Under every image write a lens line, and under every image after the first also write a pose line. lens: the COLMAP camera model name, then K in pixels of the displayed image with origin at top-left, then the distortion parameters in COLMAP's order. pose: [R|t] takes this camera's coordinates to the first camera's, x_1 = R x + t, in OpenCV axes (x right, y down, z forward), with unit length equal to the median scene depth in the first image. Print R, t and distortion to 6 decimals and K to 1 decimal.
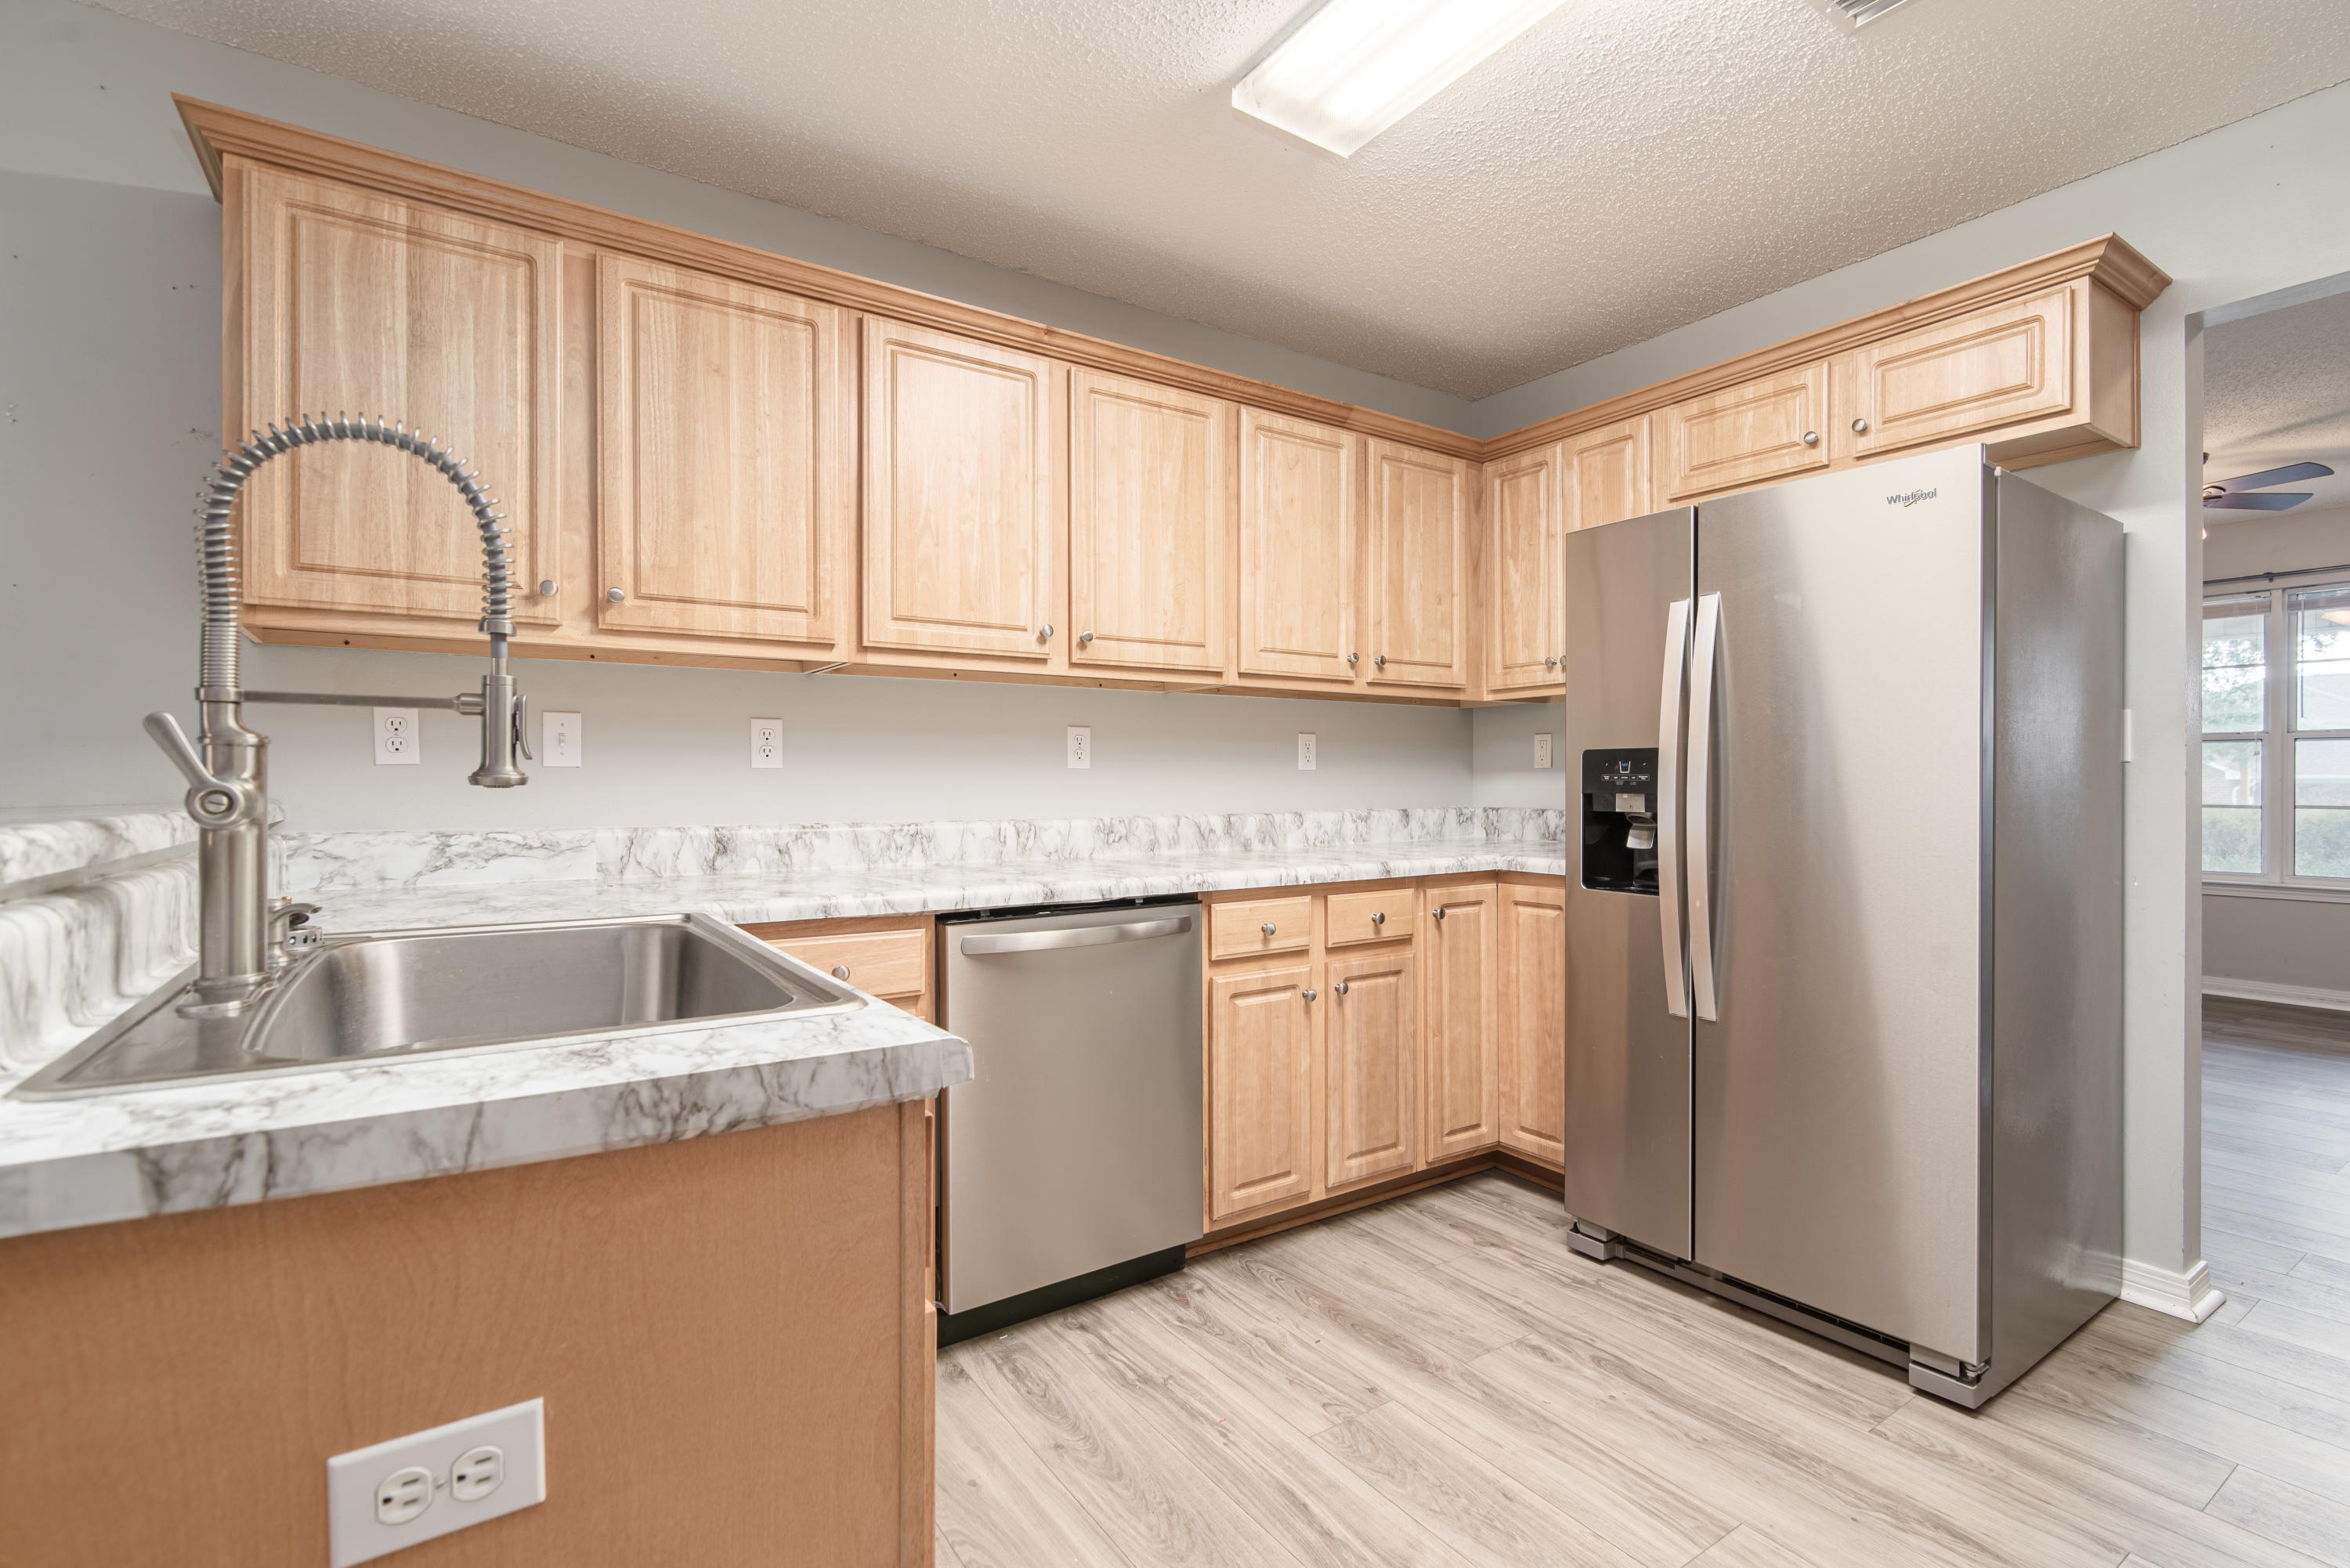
lens RADIAL K [[1079.8, 0, 1193.7], [0, 1079.8, 782.7], [0, 0, 1]] dist [-0.003441, 0.000166]
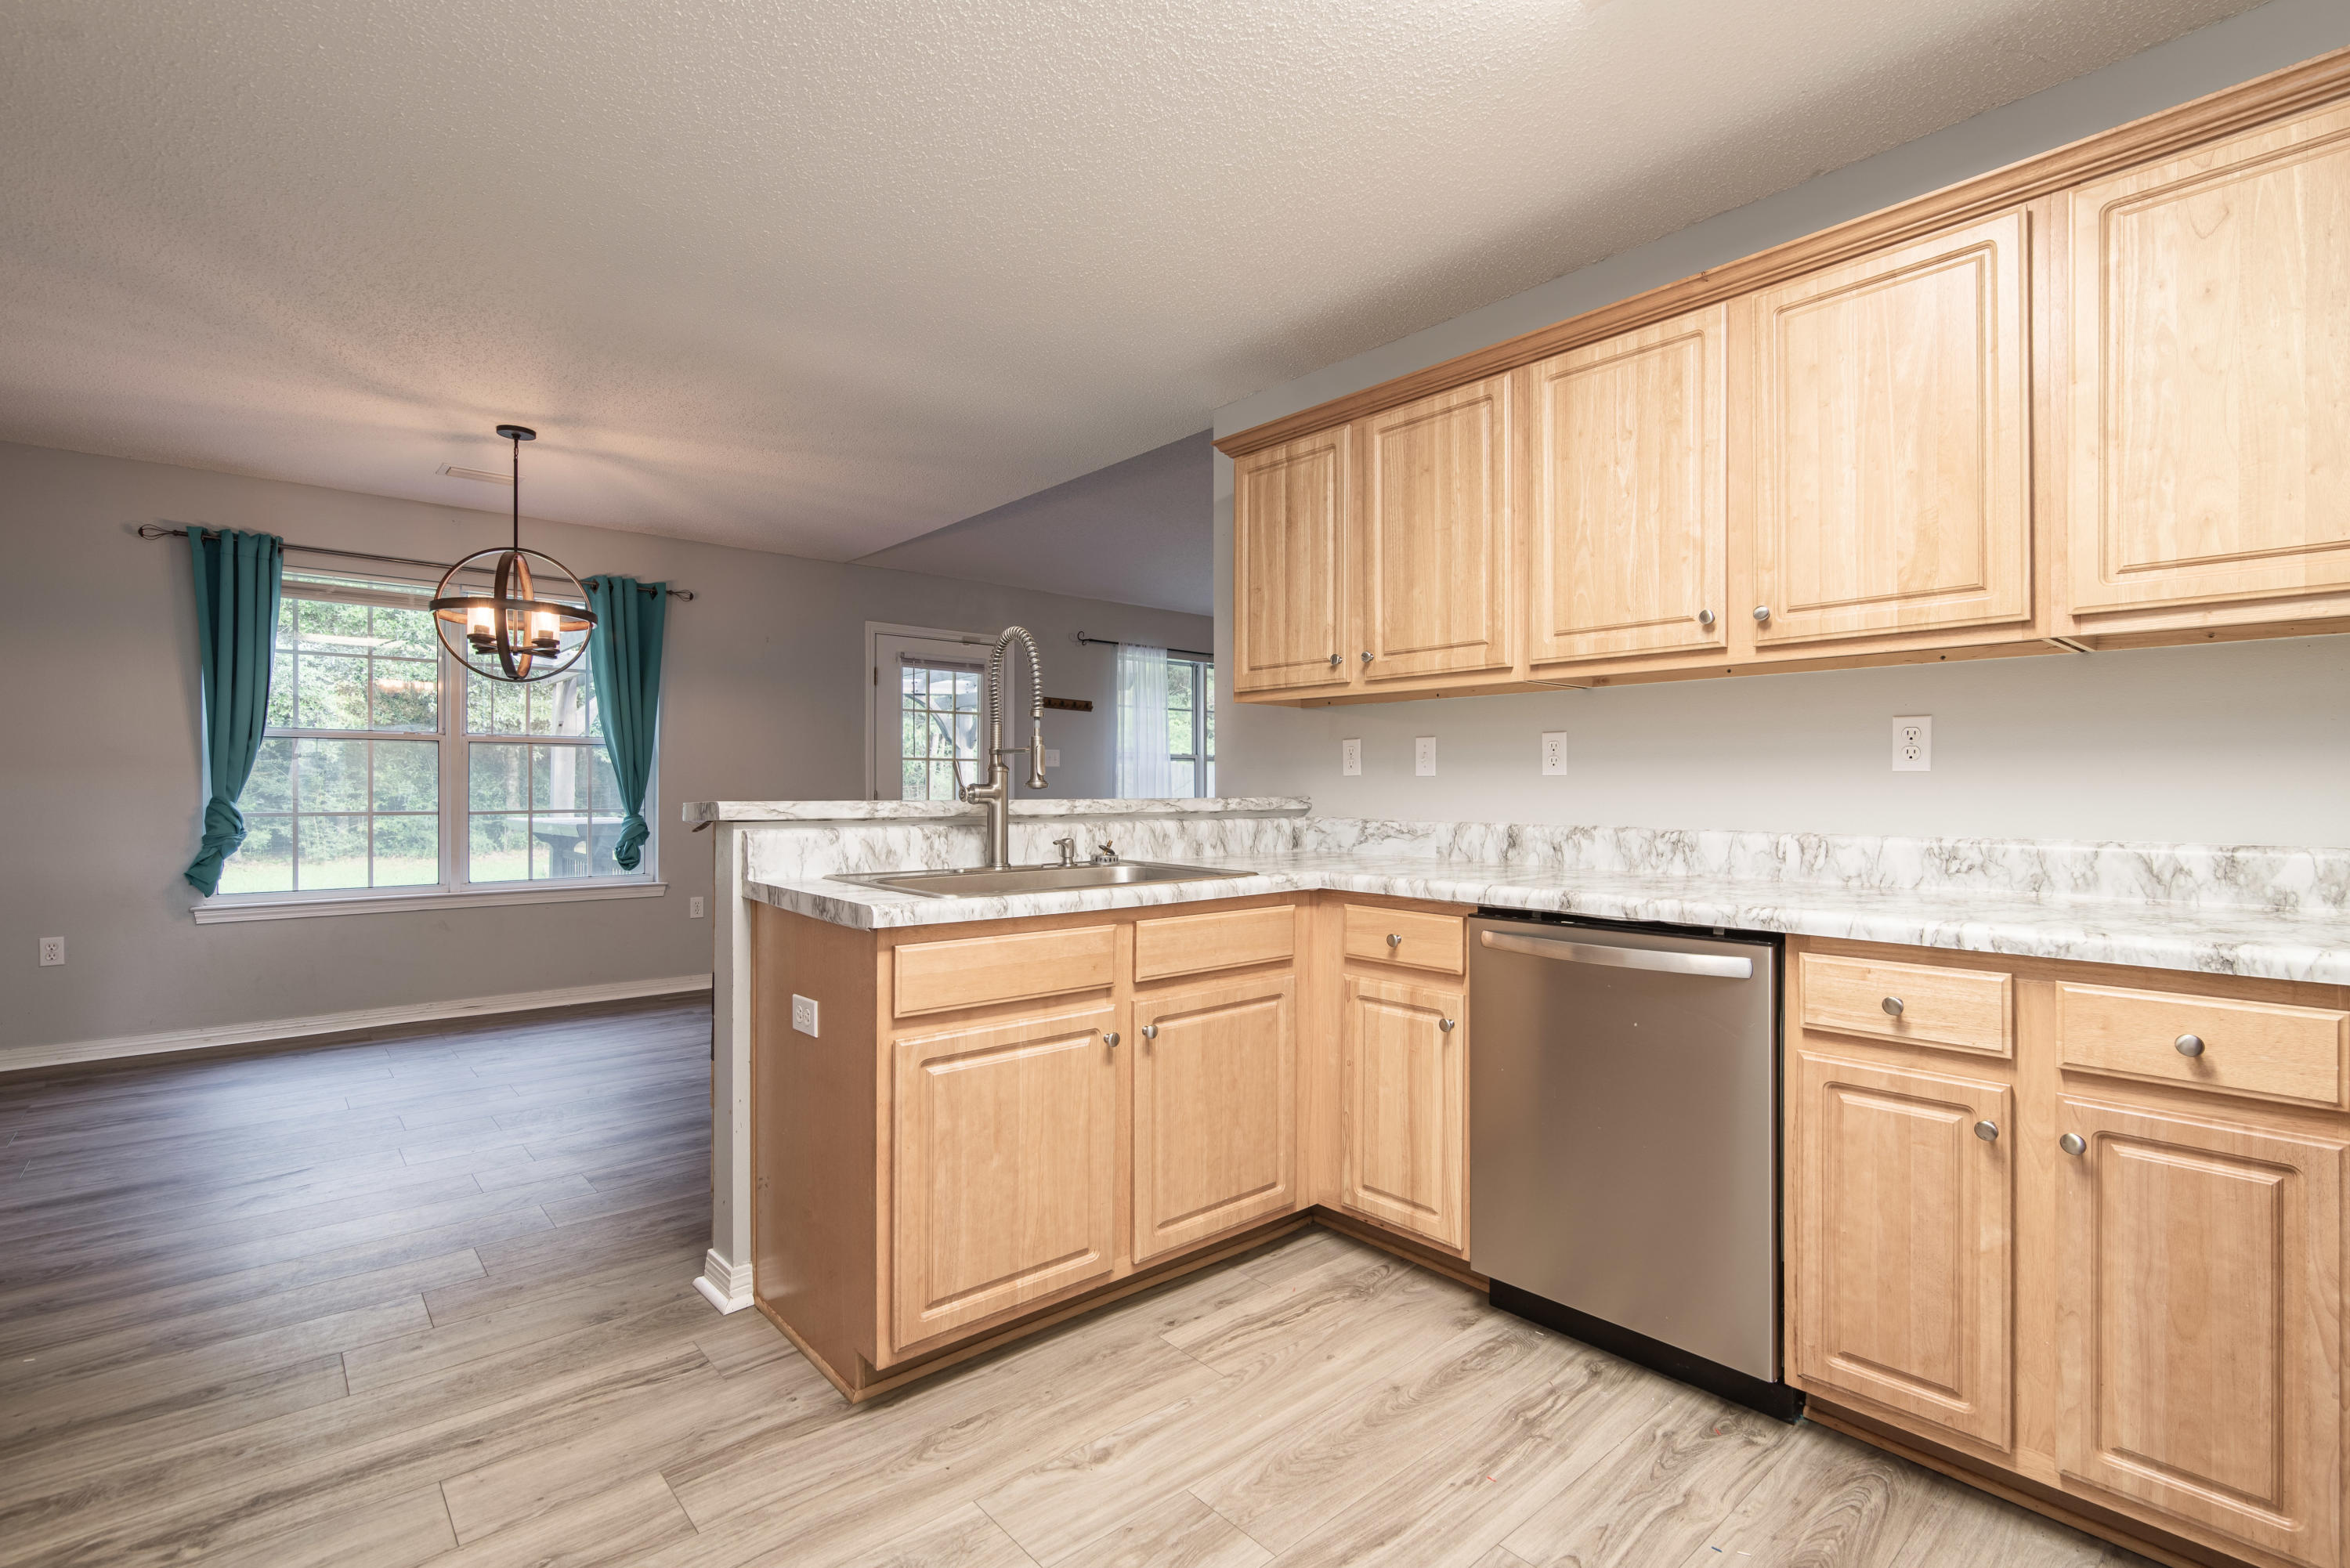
lens RADIAL K [[1079.8, 0, 1196.3], [0, 1079.8, 787.8], [0, 0, 1]] dist [-0.003441, 0.000166]
pose [[0.126923, 0.002915, -0.991908, 0.701590], [-0.003175, 0.999992, 0.002533, -0.002142], [0.991907, 0.002828, 0.126932, 0.486168]]
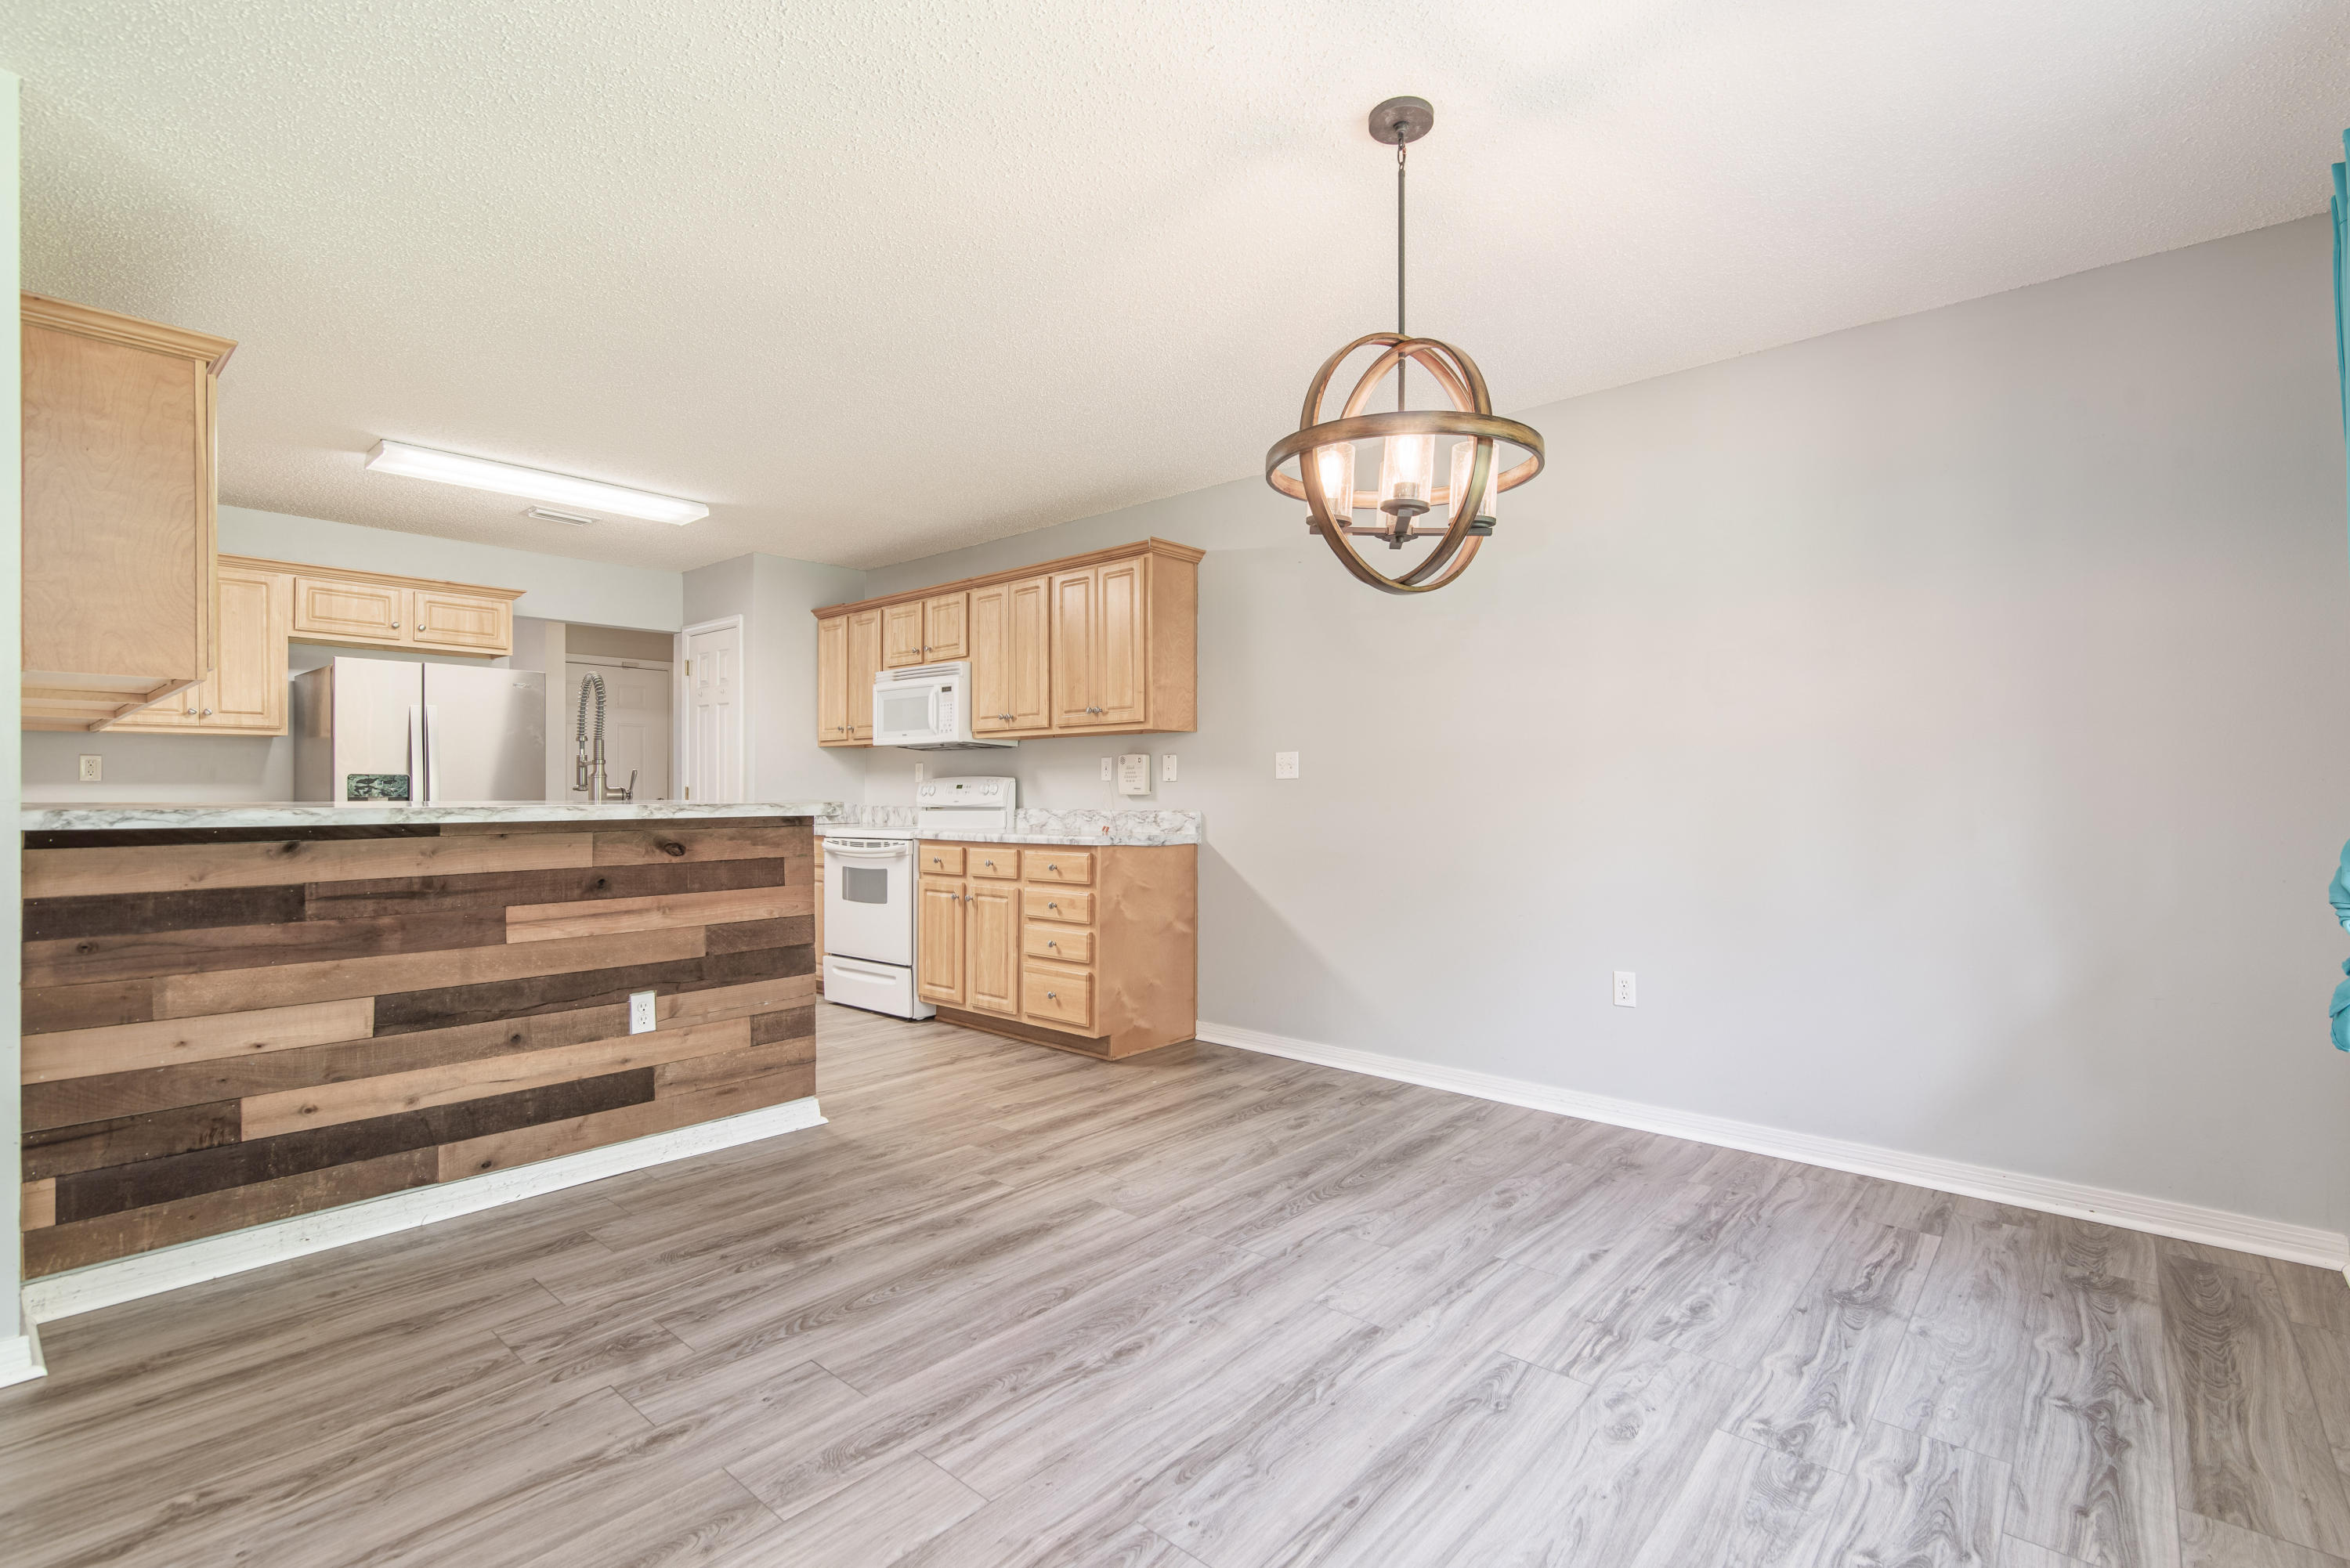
lens RADIAL K [[1079.8, 0, 1195.2], [0, 1079.8, 793.1], [0, 0, 1]] dist [-0.003441, 0.000166]
pose [[-0.254000, 0.001353, 0.967203, -1.888211], [0.002973, 0.999995, -0.000618, 0.008313], [-0.967200, 0.002718, -0.254002, 0.045822]]
